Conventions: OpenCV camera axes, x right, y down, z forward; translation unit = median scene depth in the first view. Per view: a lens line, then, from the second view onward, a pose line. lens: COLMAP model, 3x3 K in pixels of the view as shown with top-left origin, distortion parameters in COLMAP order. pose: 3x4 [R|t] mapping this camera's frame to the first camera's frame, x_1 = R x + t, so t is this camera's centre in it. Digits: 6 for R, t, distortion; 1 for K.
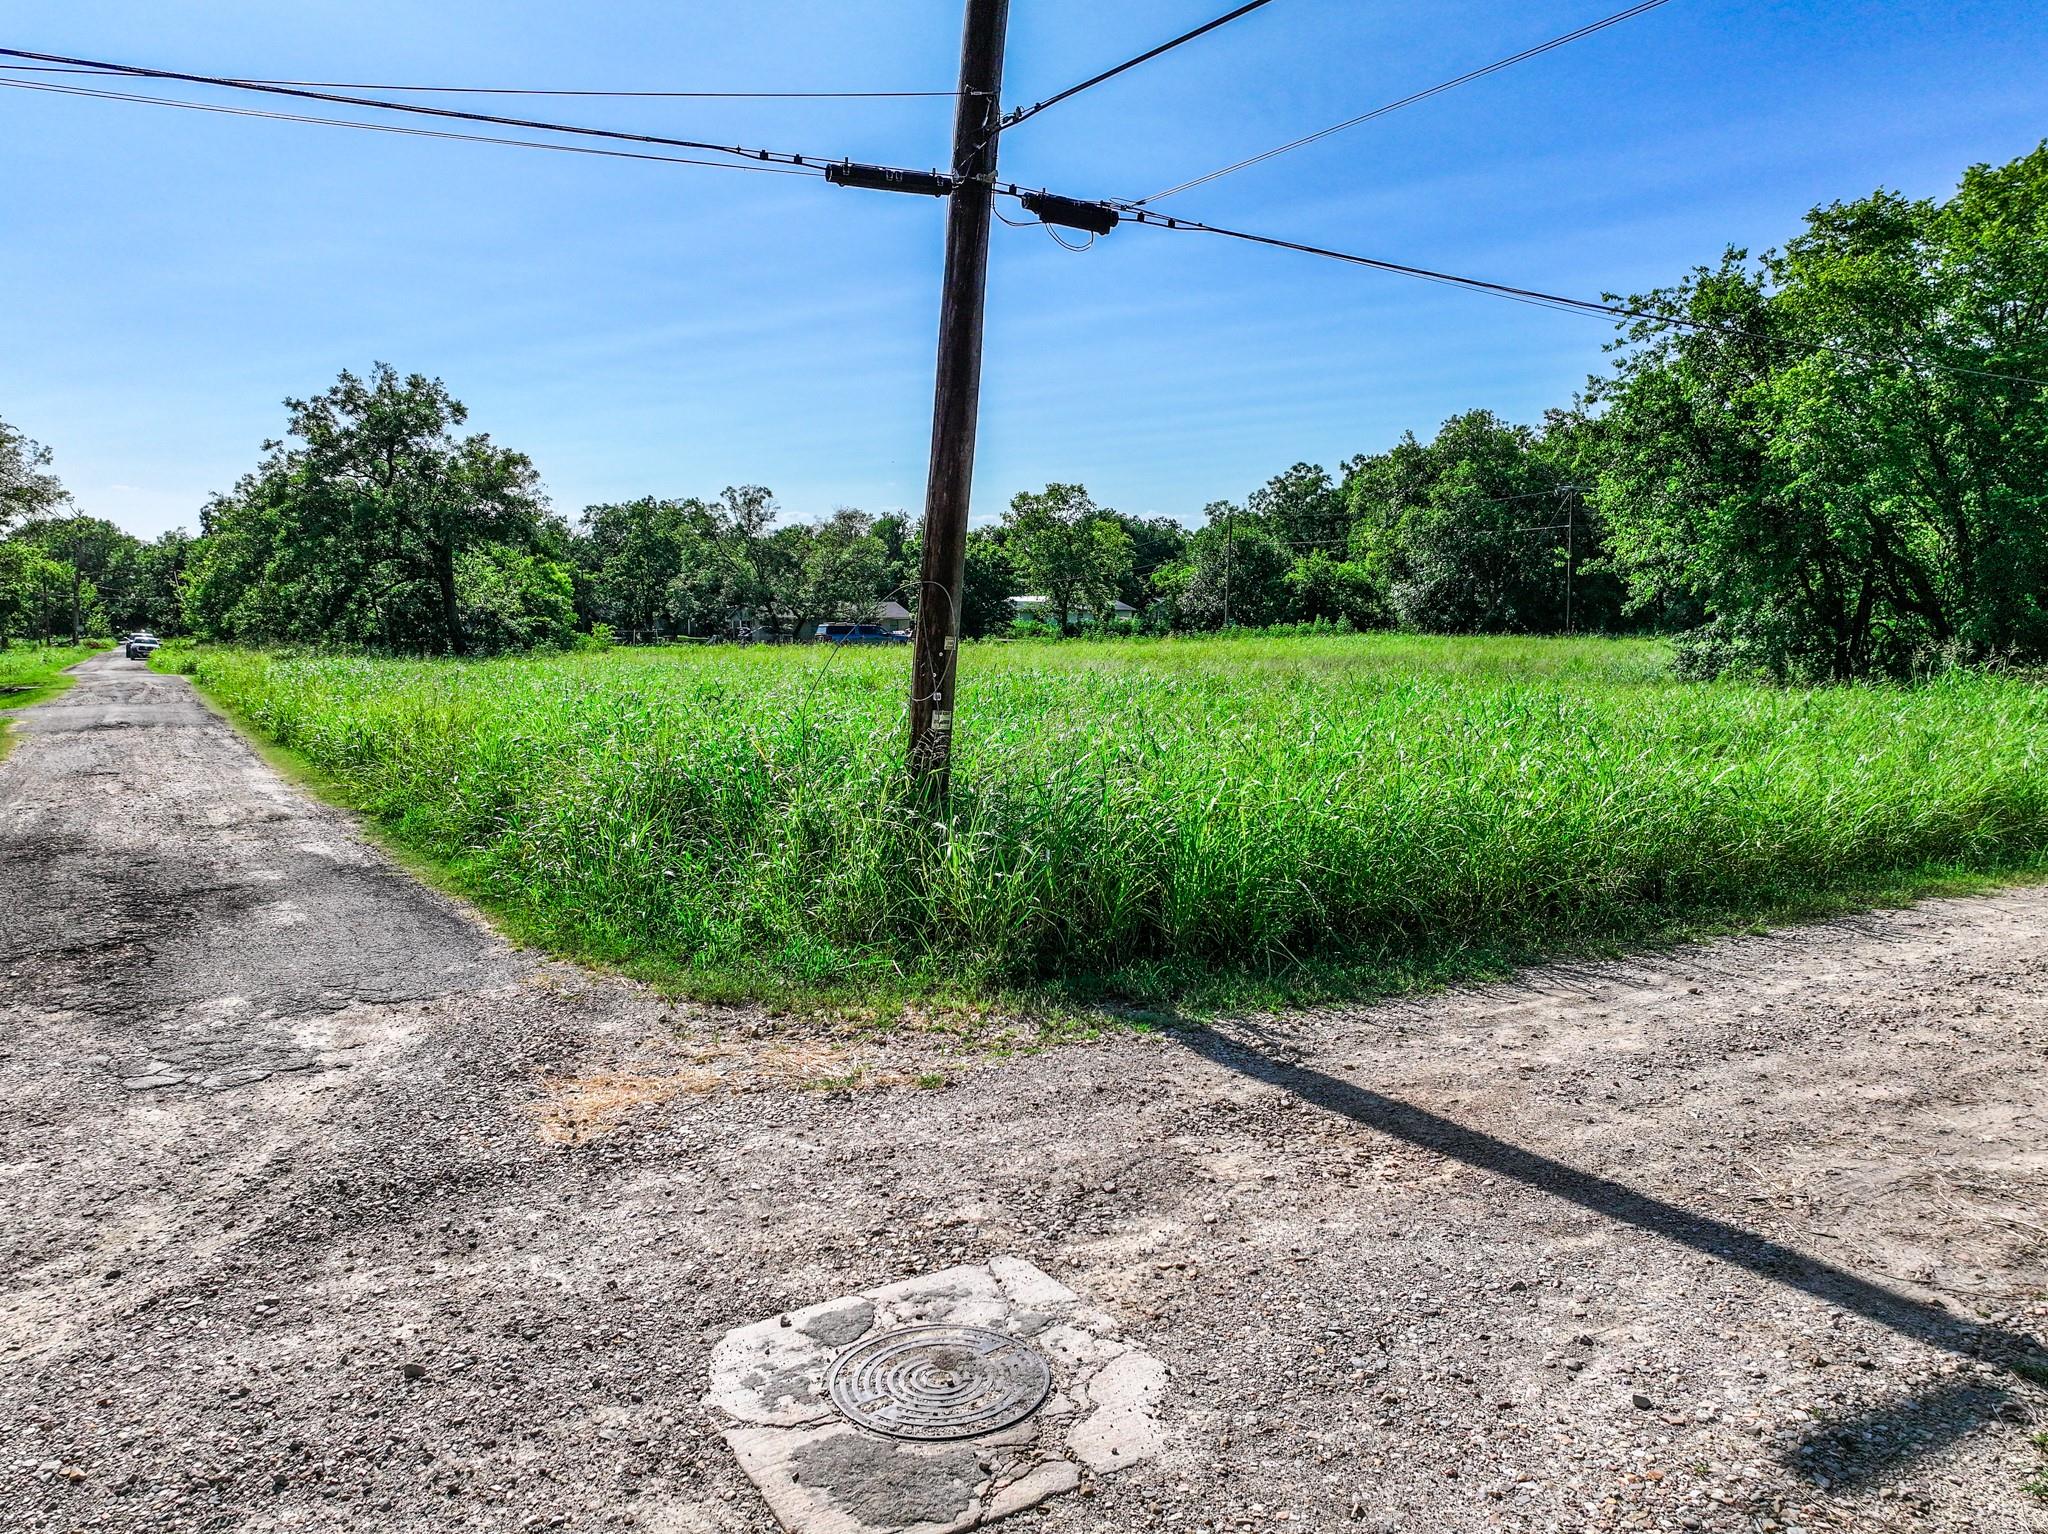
lens RADIAL K [[1518.4, 0, 1028.9], [0, 1518.4, 740.3], [0, 0, 1]] dist [-0.003128, 0.035142]
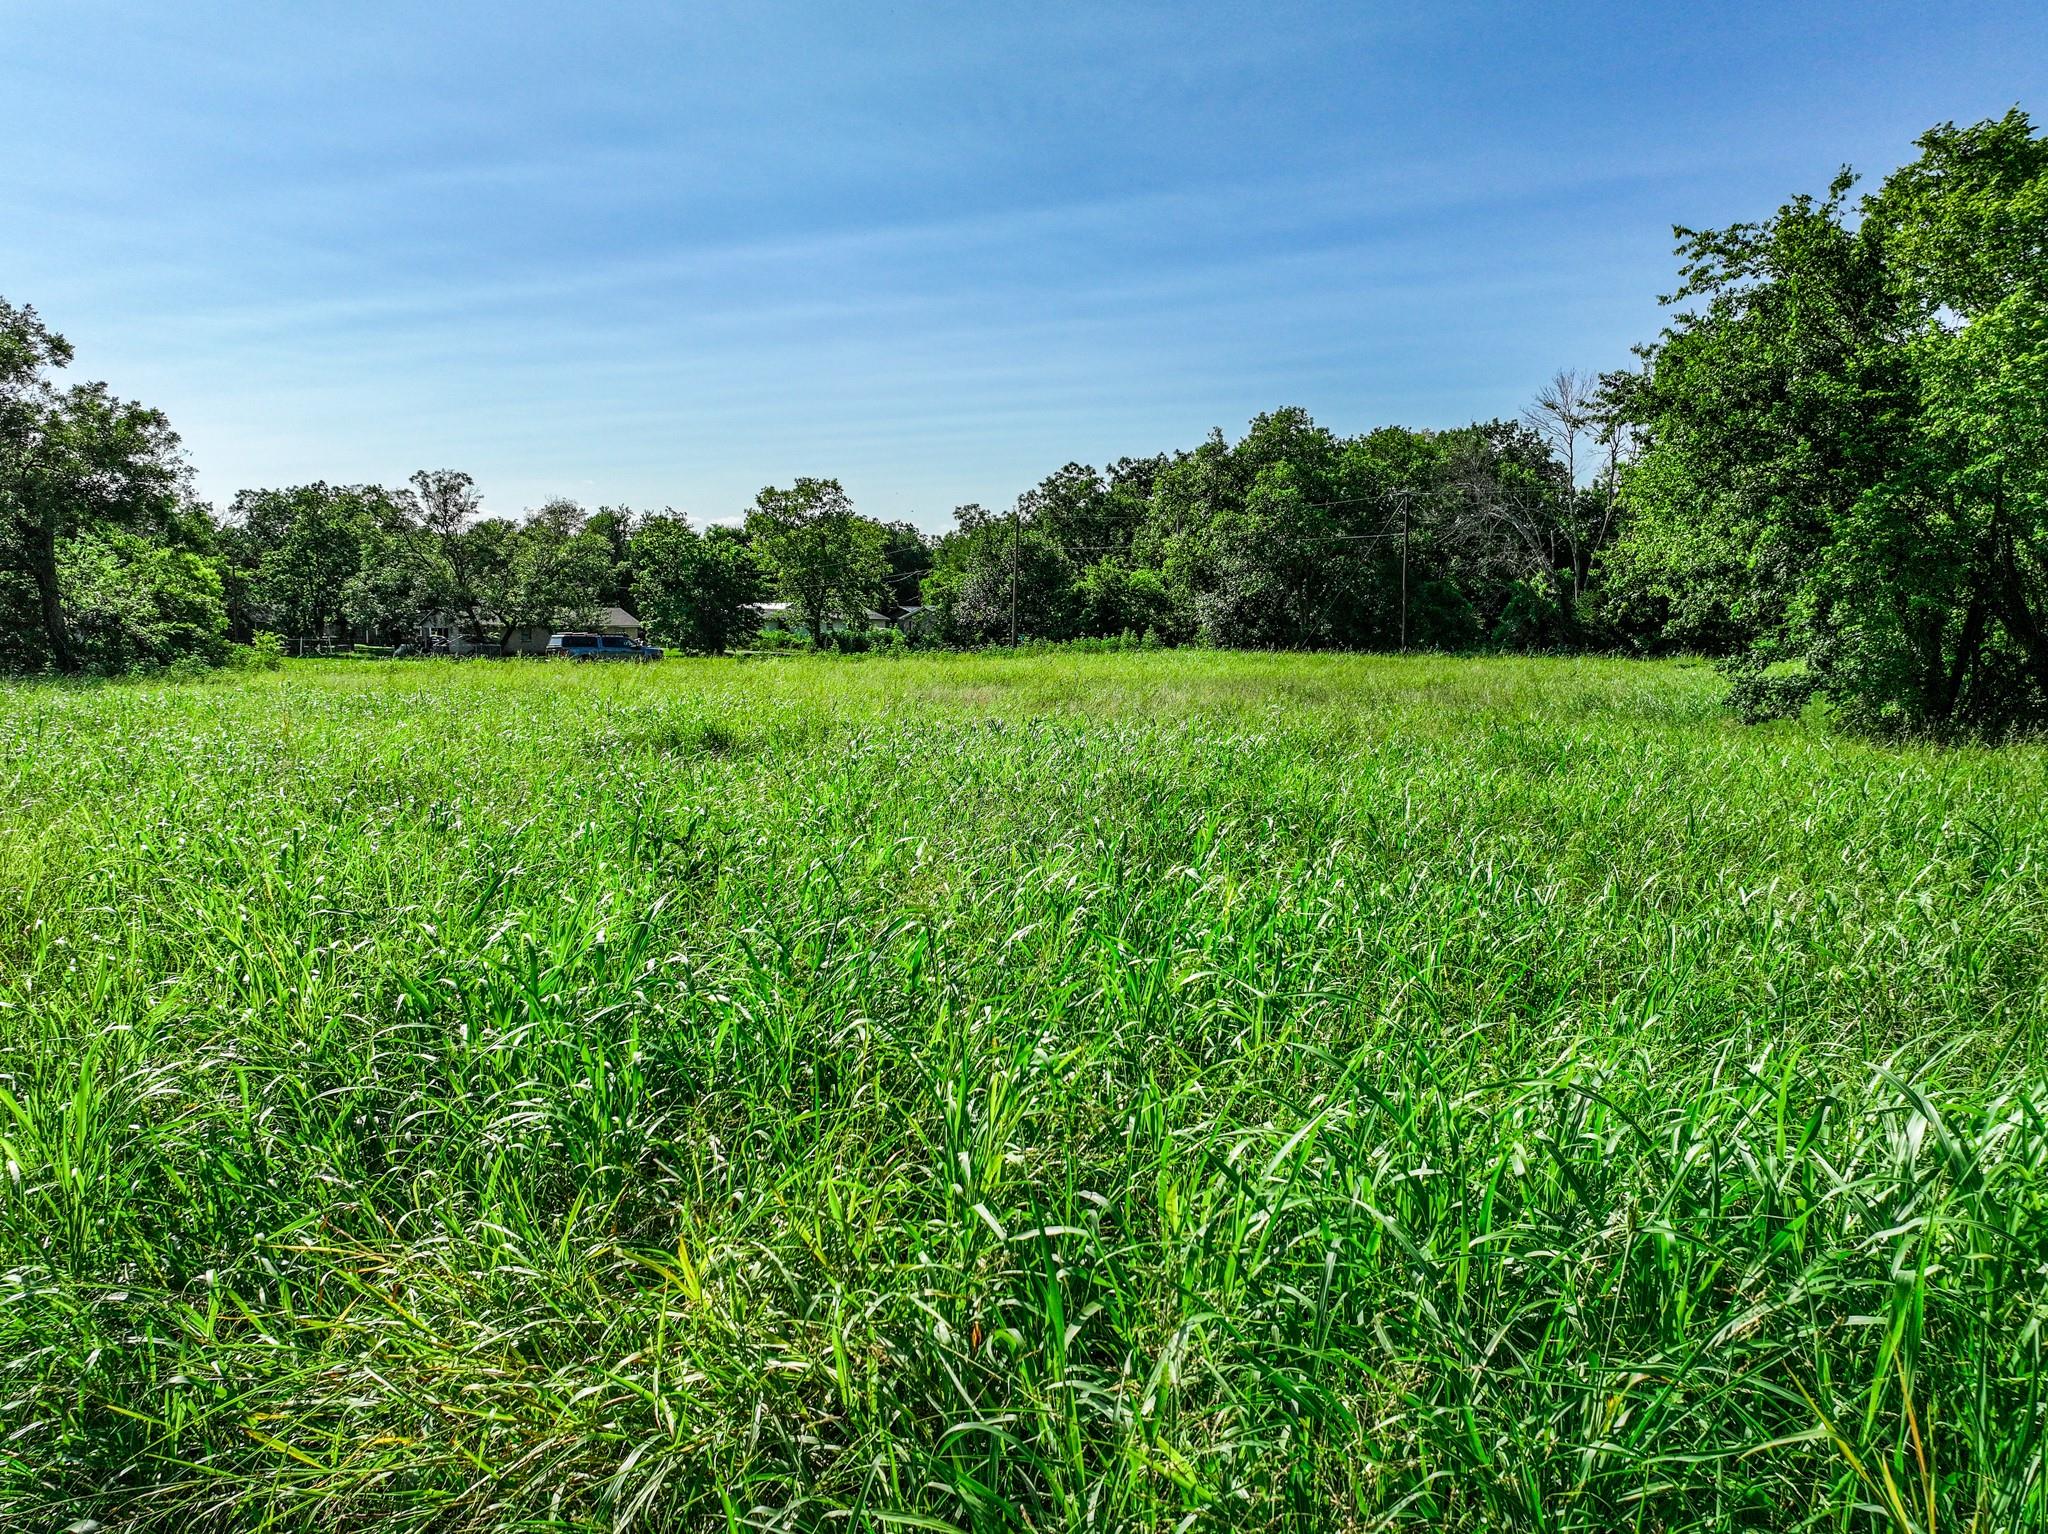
lens RADIAL K [[1518.4, 0, 1028.9], [0, 1518.4, 740.3], [0, 0, 1]] dist [-0.003128, 0.035142]
pose [[0.980143, -0.006433, 0.198189, -0.038142], [0.007476, 0.999962, -0.004514, -0.010658], [-0.198152, 0.005906, 0.980154, 0.111323]]
